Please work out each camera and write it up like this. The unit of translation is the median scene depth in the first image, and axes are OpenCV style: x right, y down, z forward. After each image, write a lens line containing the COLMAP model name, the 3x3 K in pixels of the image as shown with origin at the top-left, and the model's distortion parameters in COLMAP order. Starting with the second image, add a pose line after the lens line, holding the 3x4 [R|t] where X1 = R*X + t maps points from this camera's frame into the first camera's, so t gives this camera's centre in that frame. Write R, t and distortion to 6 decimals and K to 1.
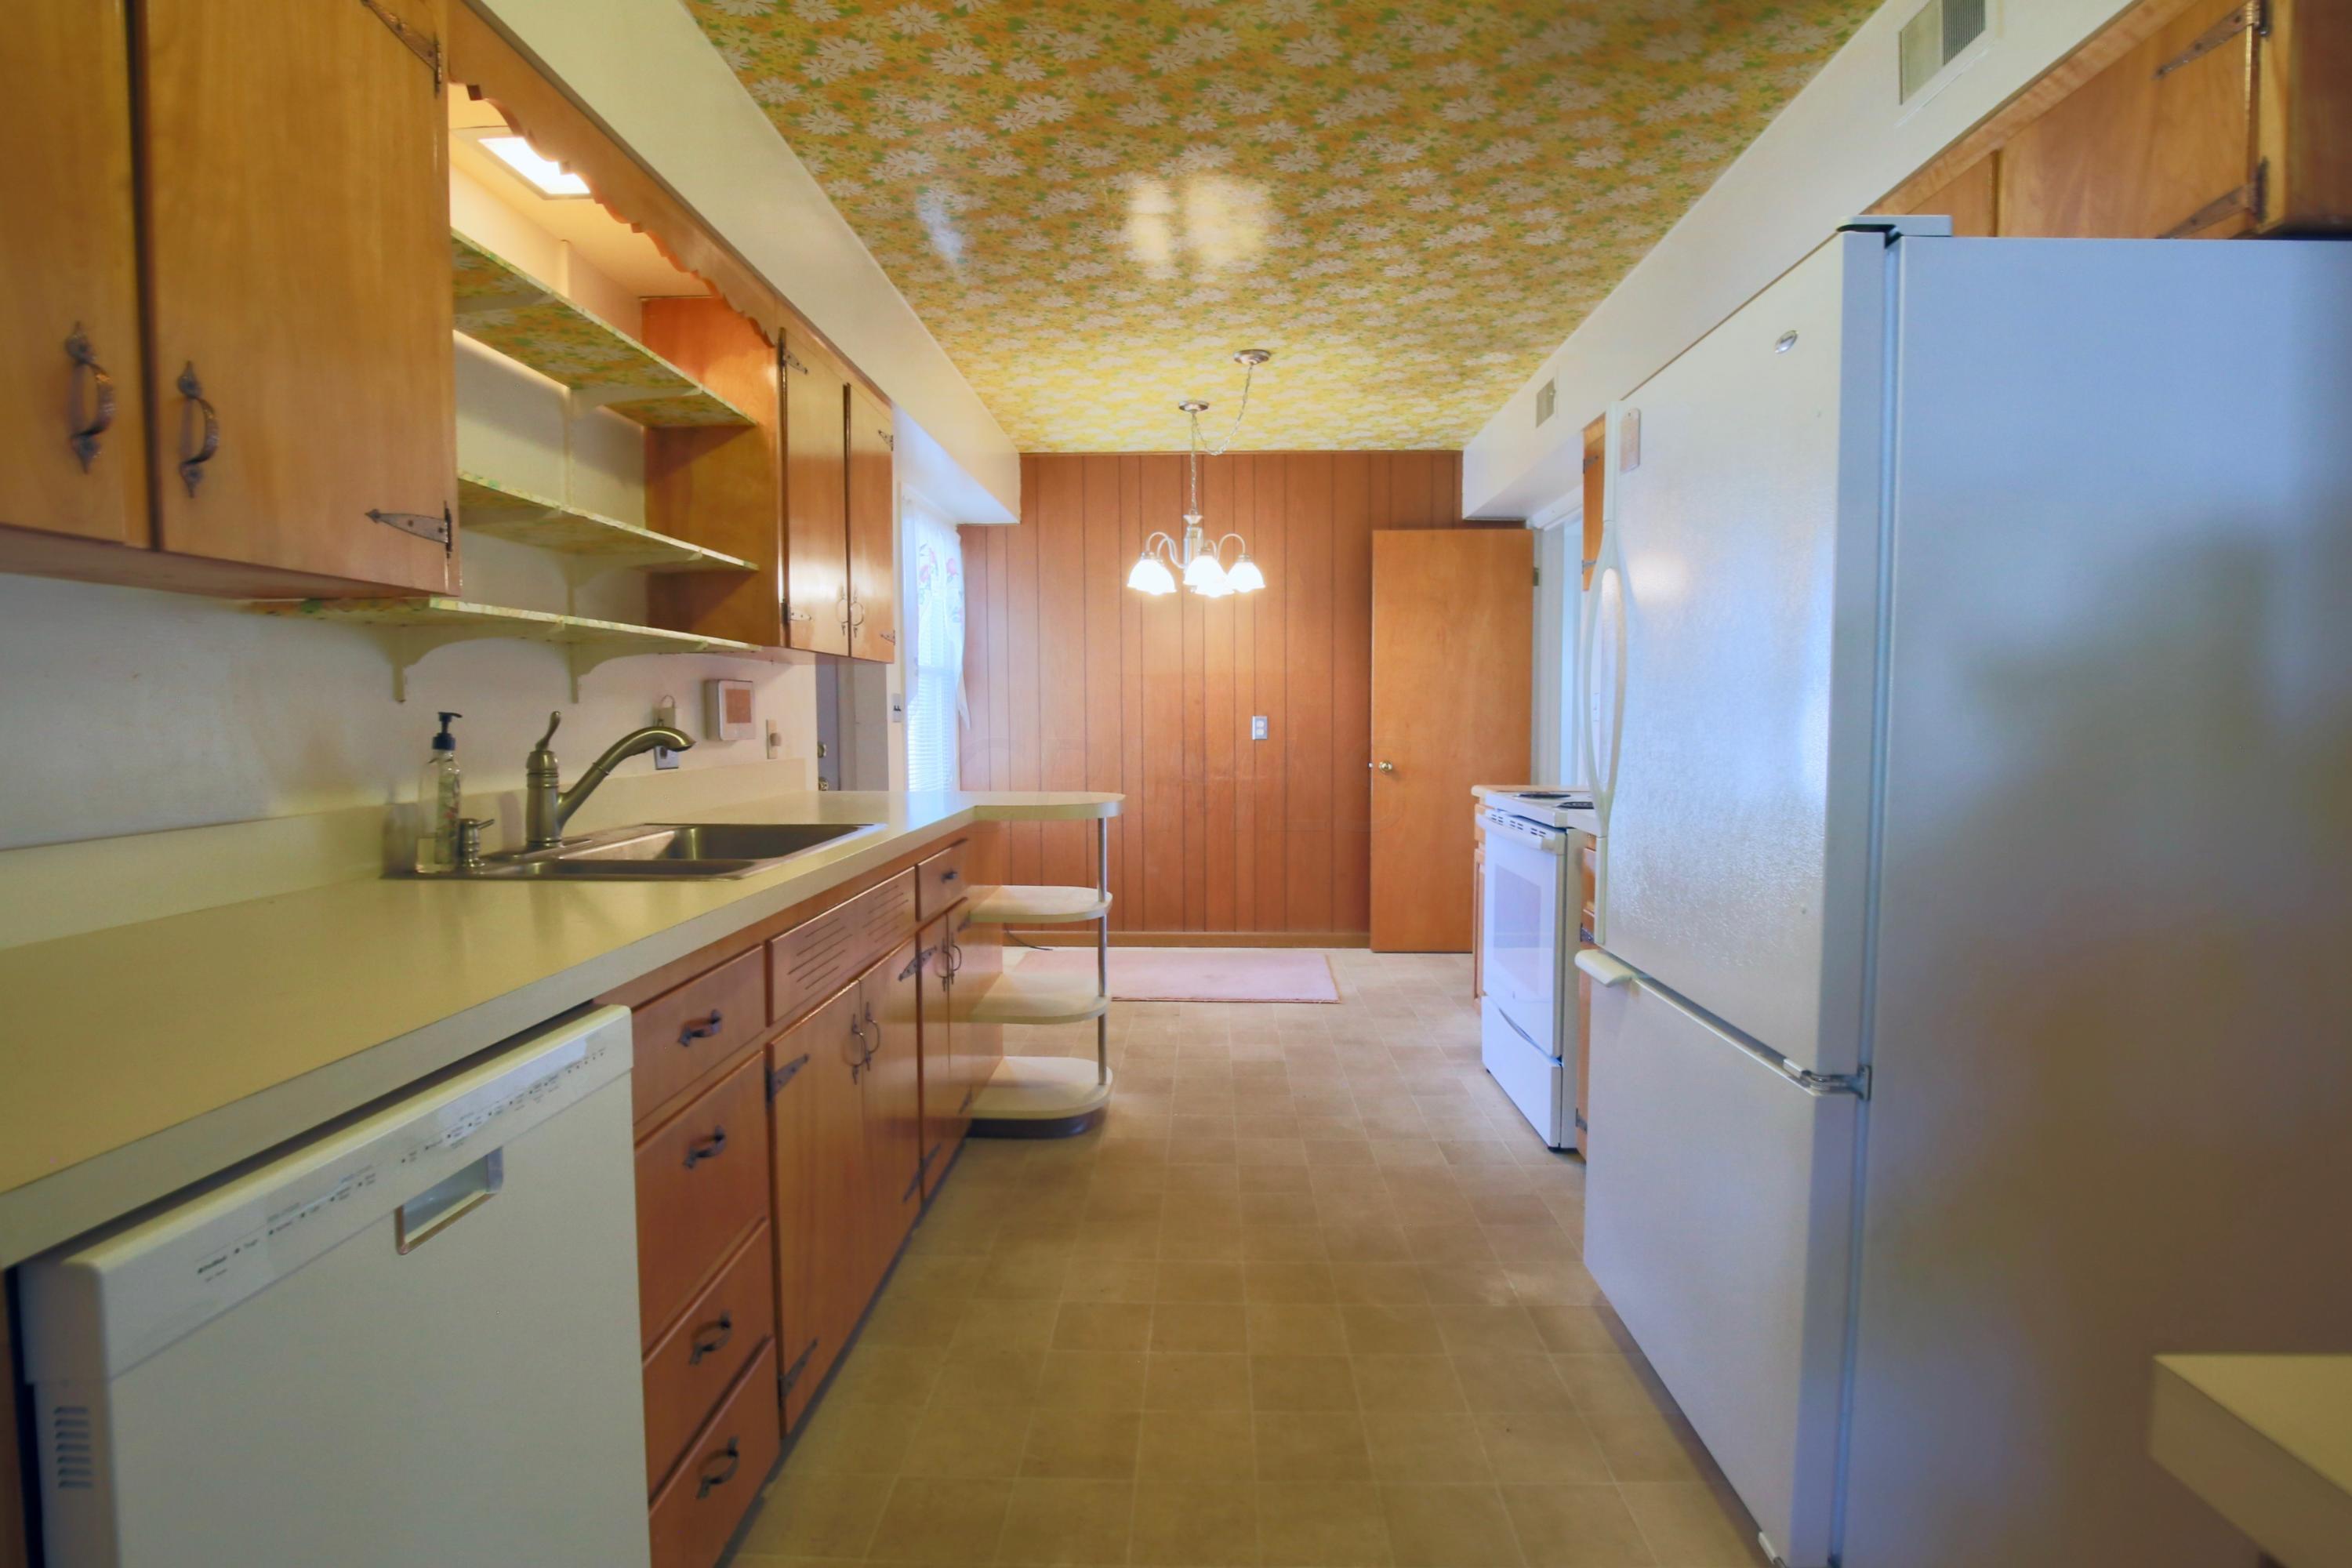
lens RADIAL K [[1155.5, 0, 1181.0], [0, 1155.5, 787.3], [0, 0, 1]] dist [-0.028941, 0.000612]
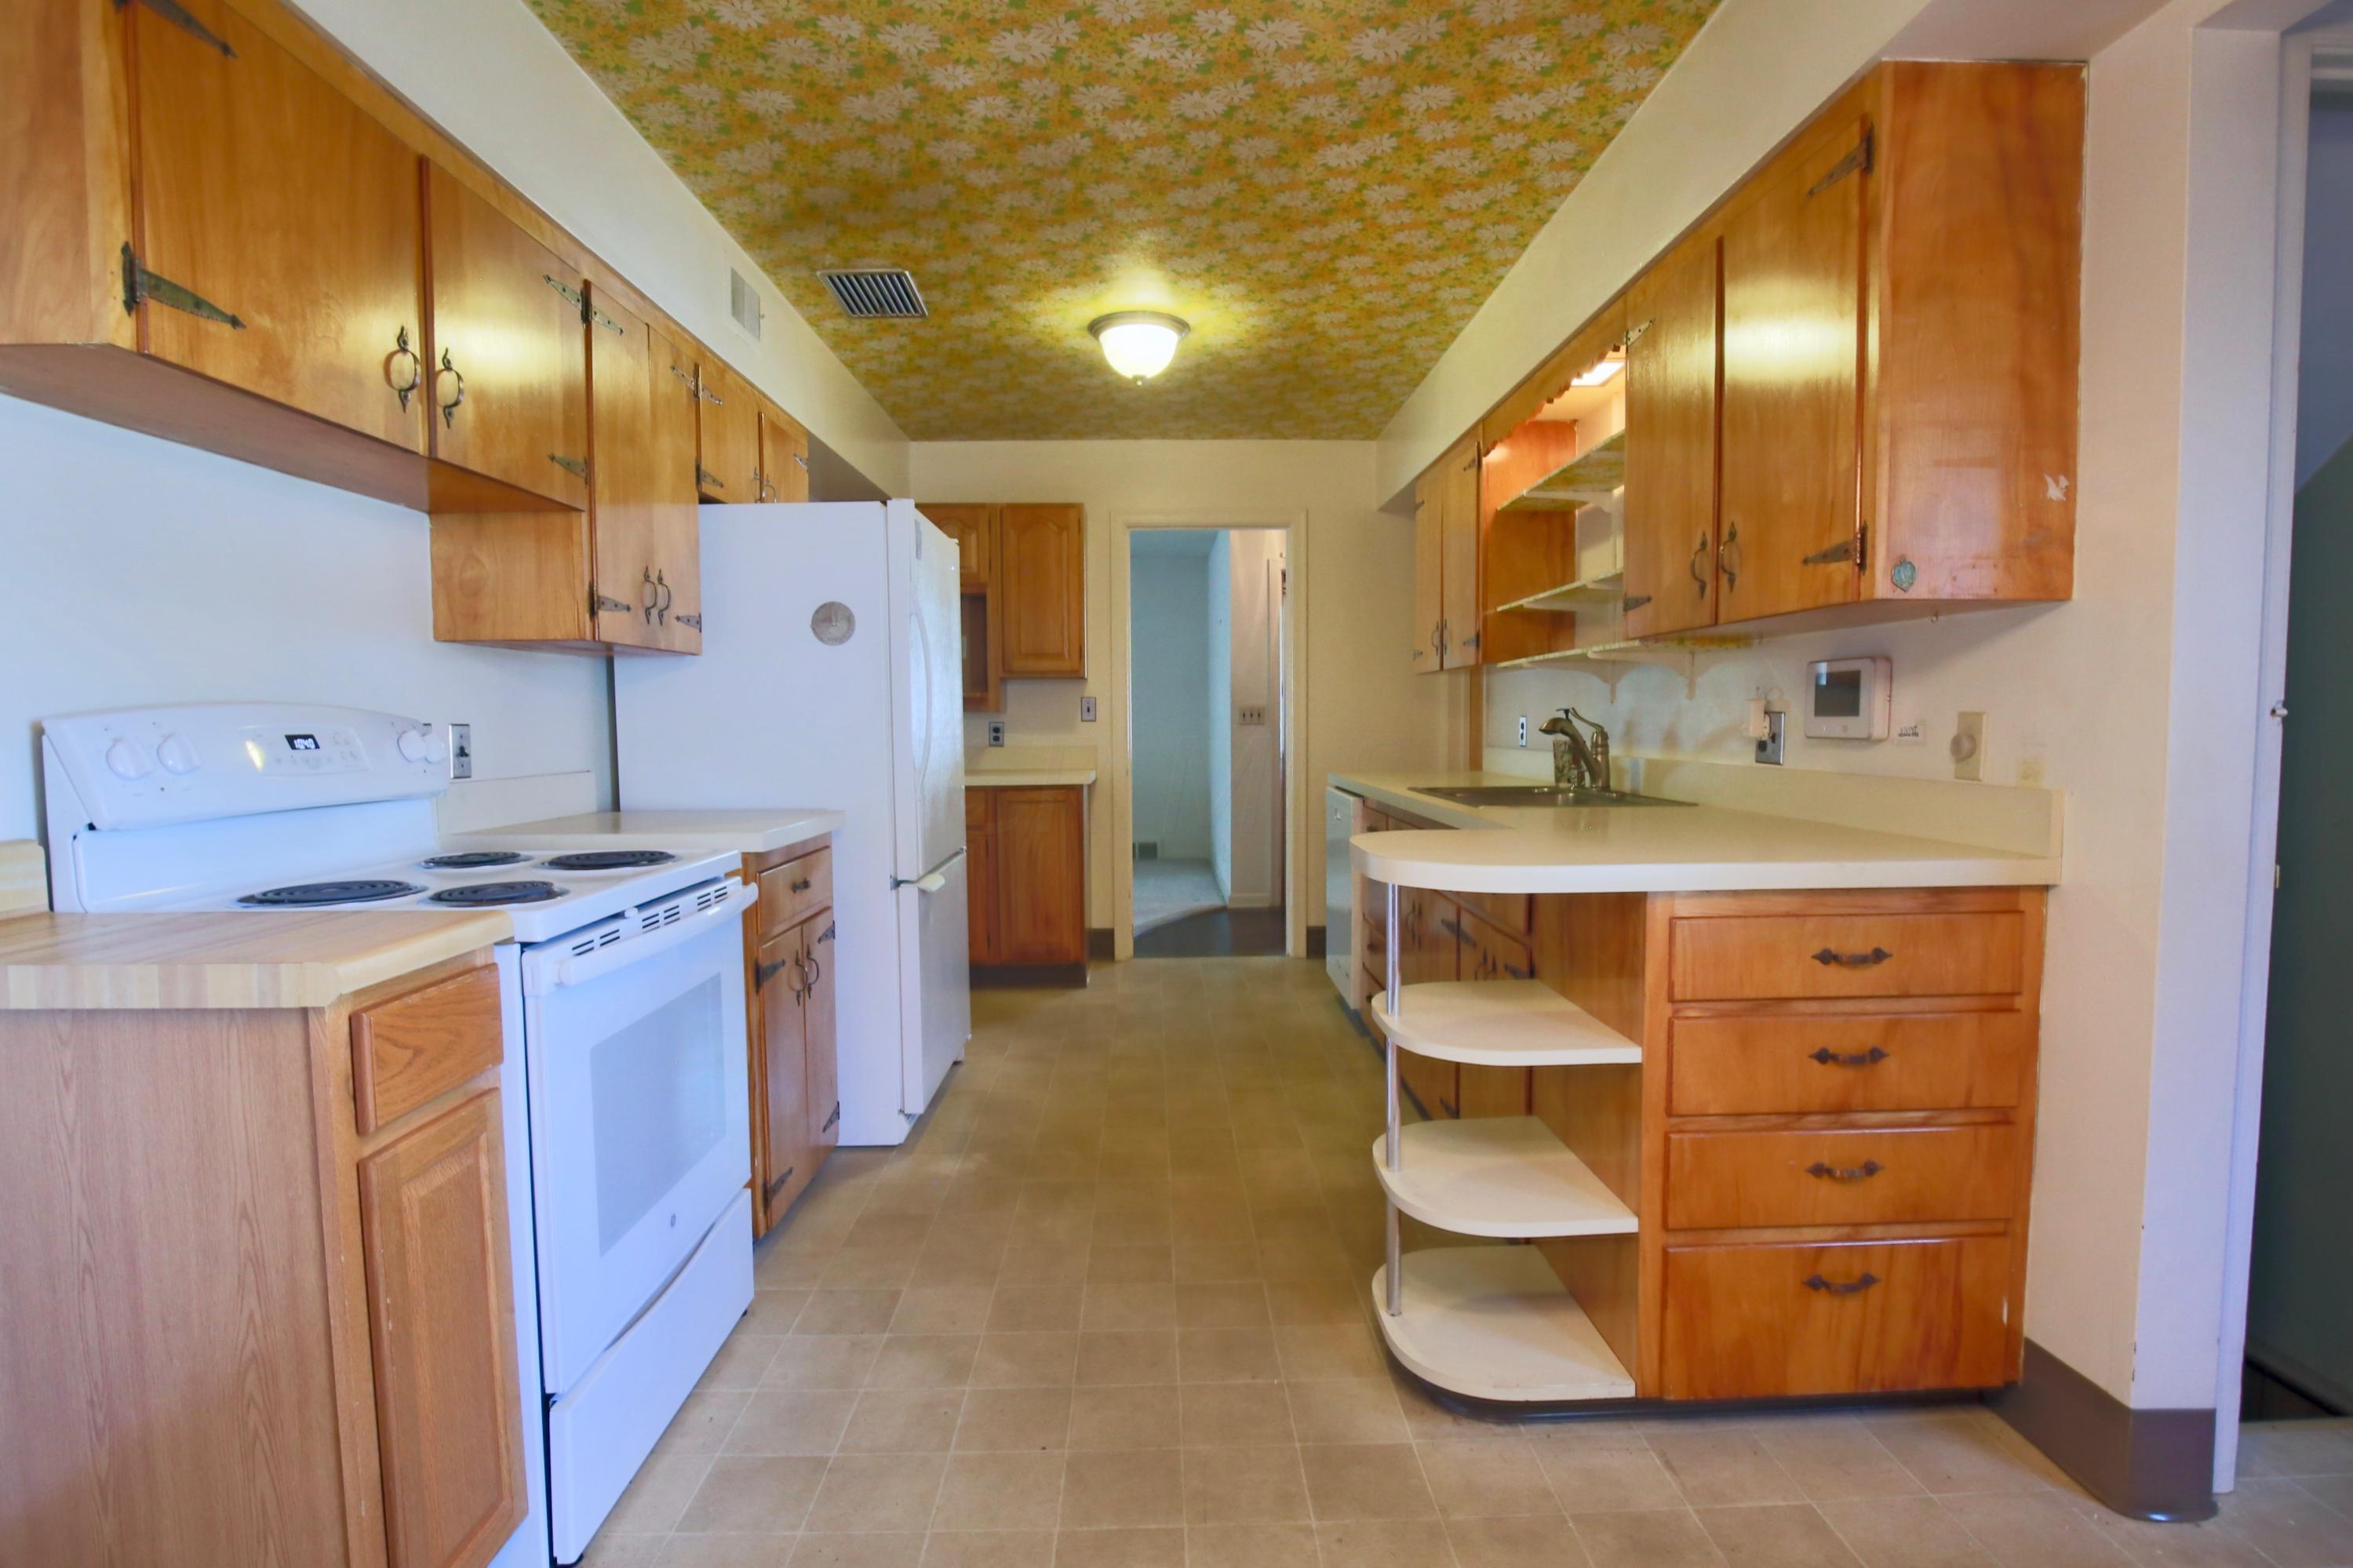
lens RADIAL K [[1155.8, 0, 1181.5], [0, 1155.8, 787.3], [0, 0, 1]] dist [-0.028941, 0.000612]
pose [[-0.998491, 0.013300, -0.053286, 0.094407], [0.006670, 0.992418, 0.122729, -0.122304], [0.054514, 0.122188, -0.991009, 2.019068]]
